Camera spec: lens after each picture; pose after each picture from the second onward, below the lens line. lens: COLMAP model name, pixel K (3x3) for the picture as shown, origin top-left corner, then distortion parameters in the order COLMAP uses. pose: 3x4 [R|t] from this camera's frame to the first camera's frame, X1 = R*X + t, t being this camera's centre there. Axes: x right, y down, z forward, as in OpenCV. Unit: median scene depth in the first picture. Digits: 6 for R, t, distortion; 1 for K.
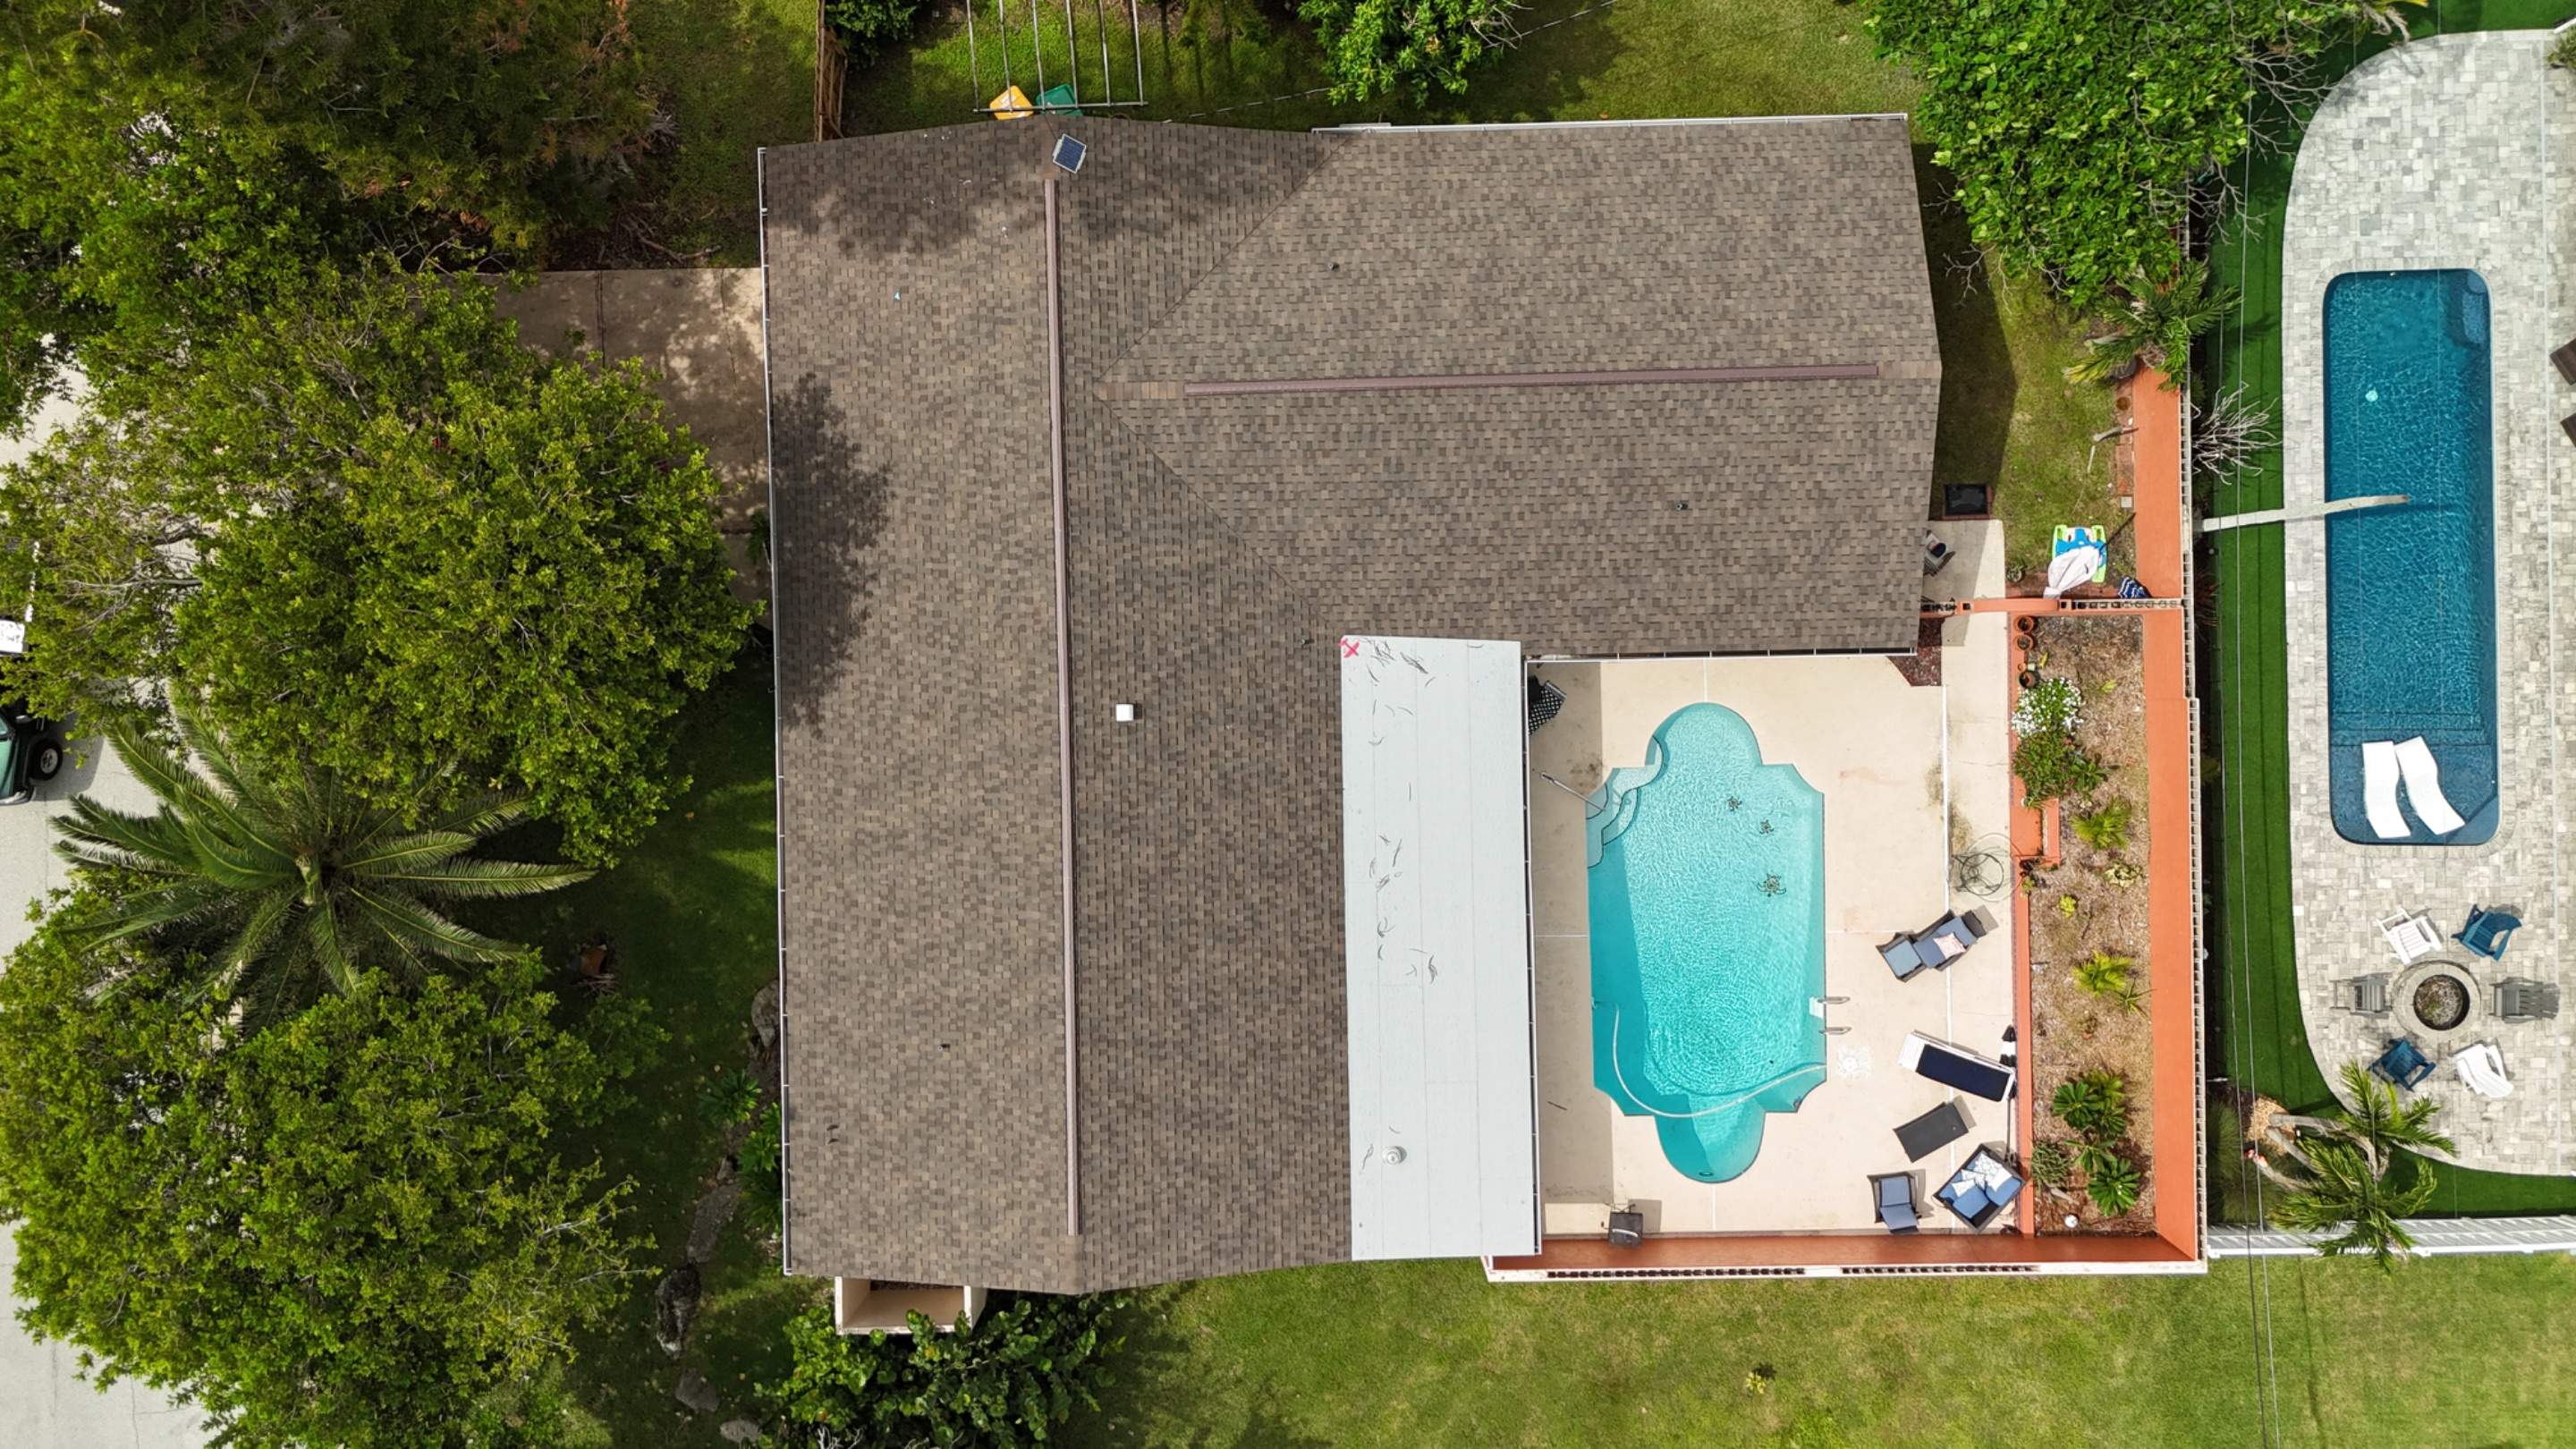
lens RADIAL K [[1908.2, 0, 1296.3], [0, 1908.2, 734.7], [0, 0, 1]] dist [0.100847, -0.101182]
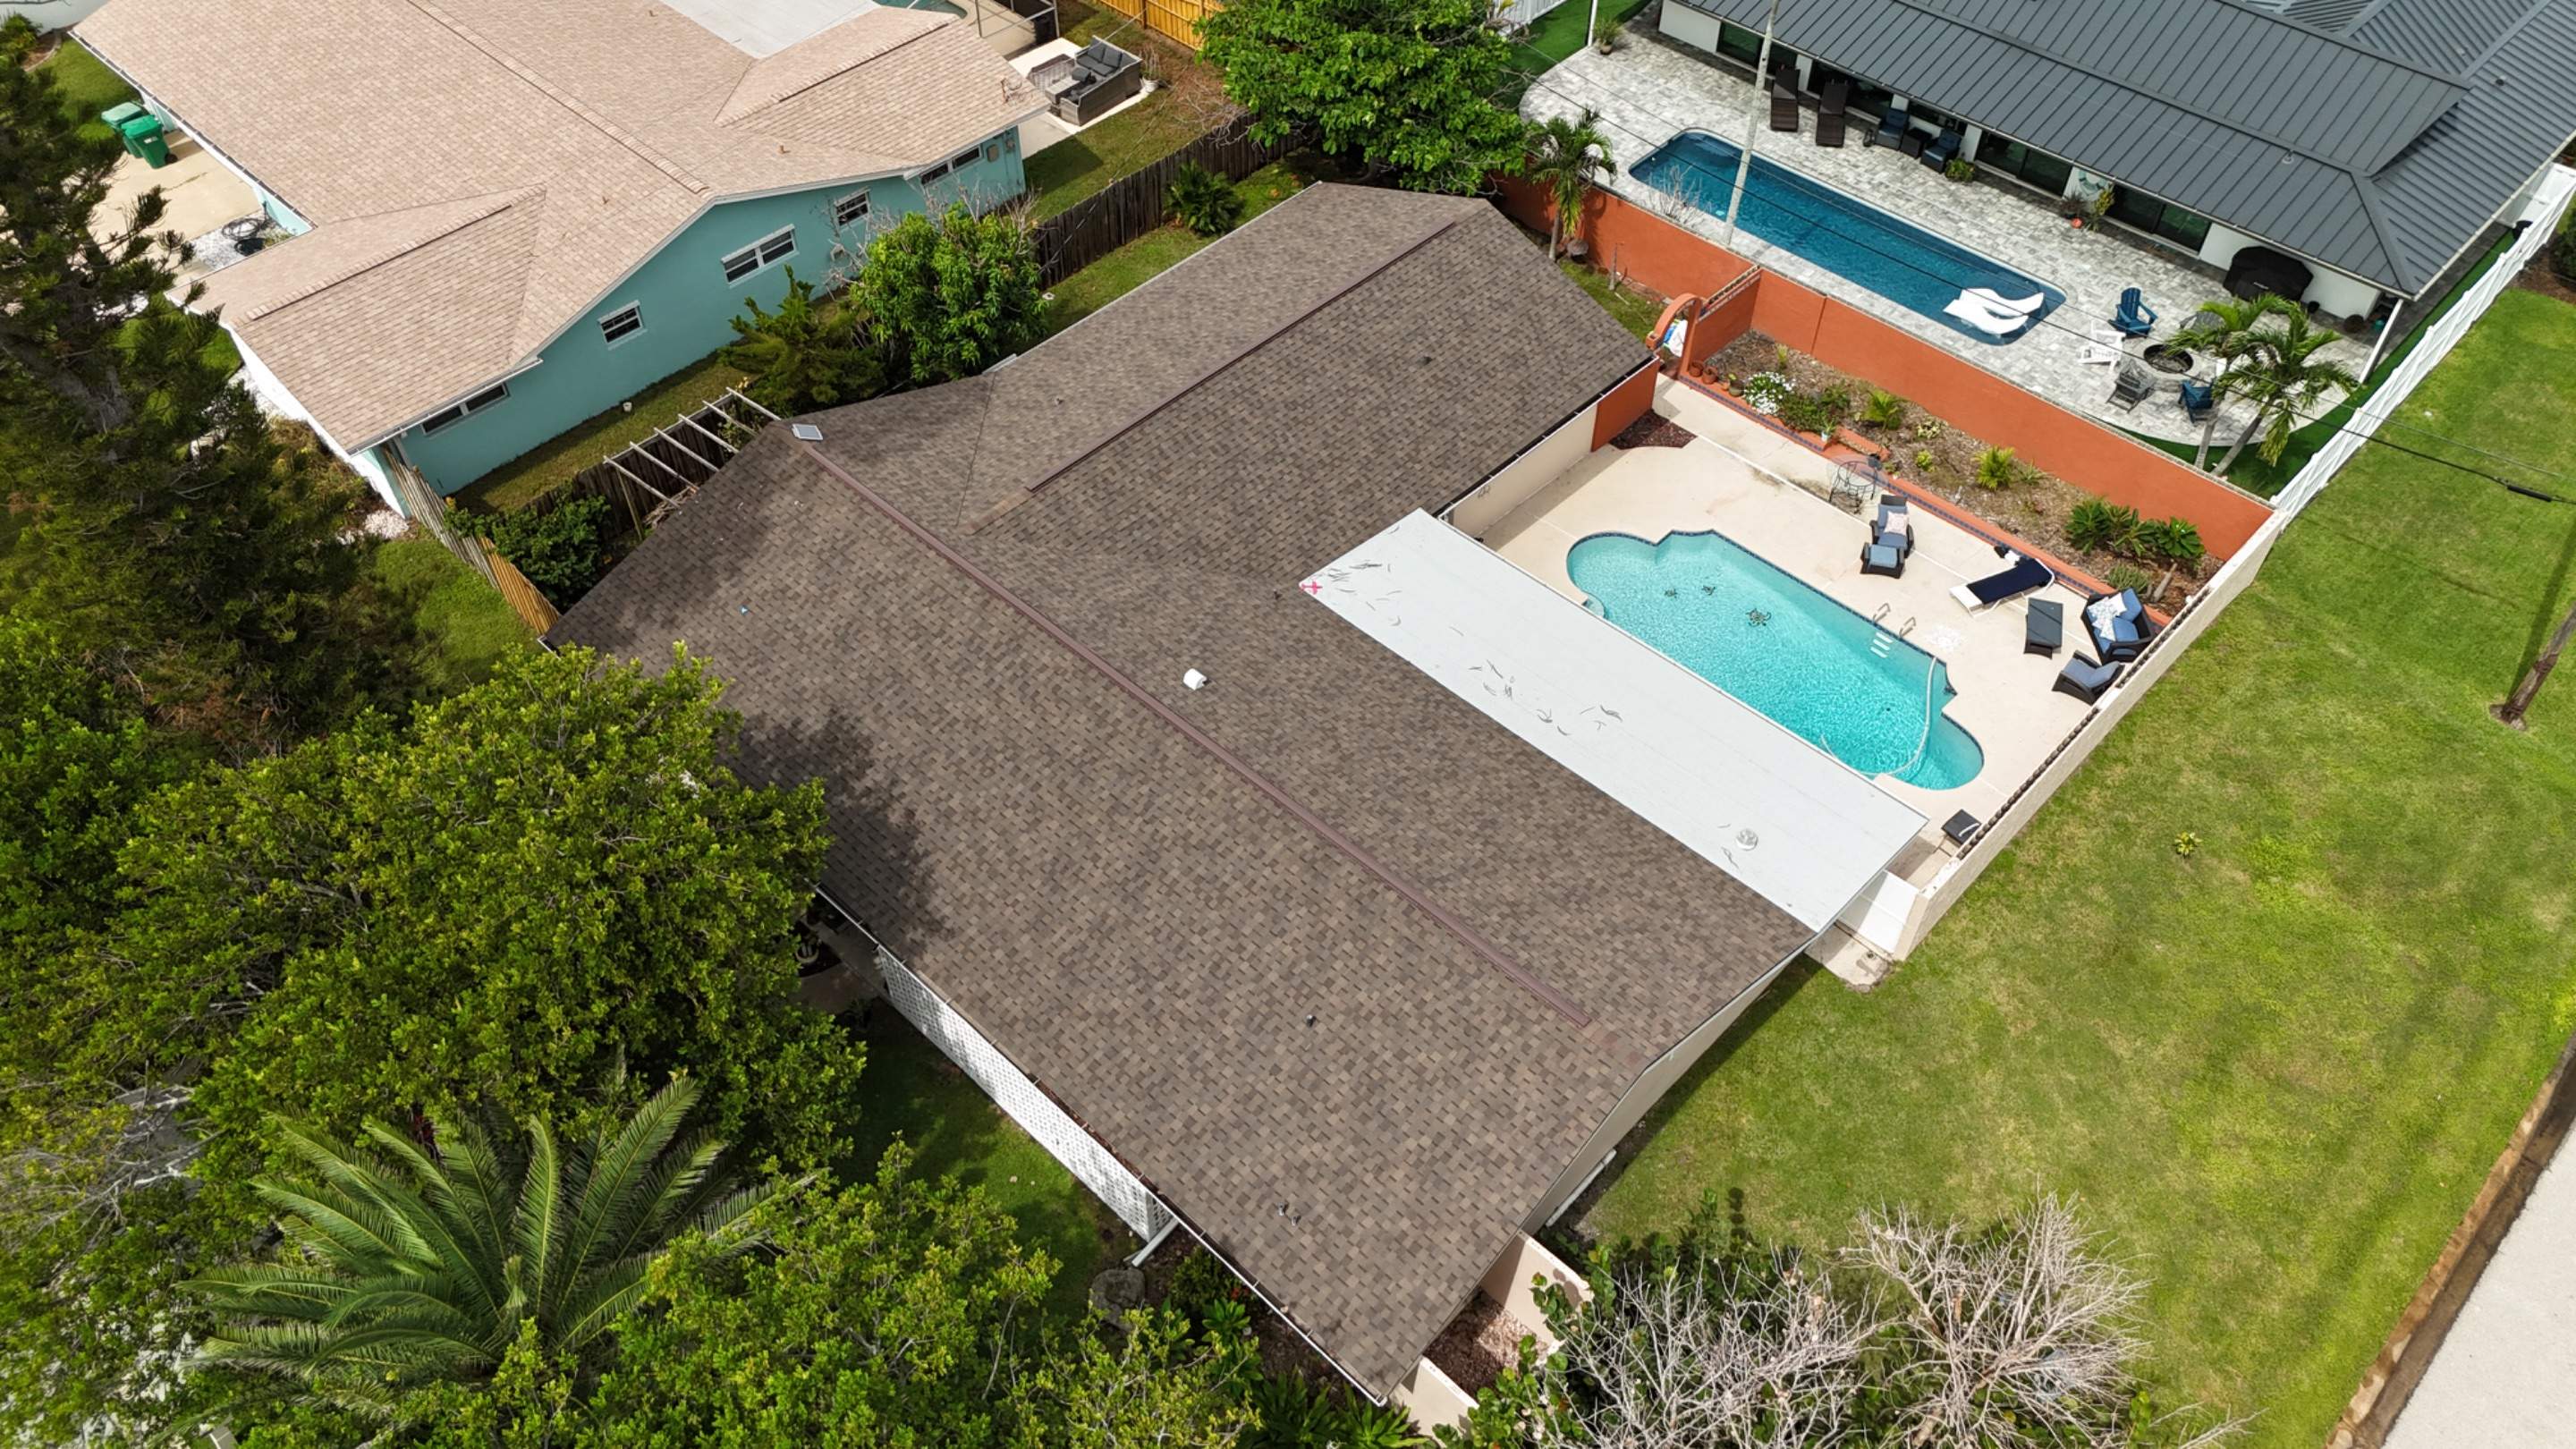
lens RADIAL K [[1908.2, 0, 1296.3], [0, 1908.2, 734.7], [0, 0, 1]] dist [0.100847, -0.101182]
pose [[0.705852, -0.527068, 0.473256, -0.505892], [0.708331, 0.519236, -0.478185, 0.481535], [0.006304, 0.672750, 0.739843, 0.300510]]
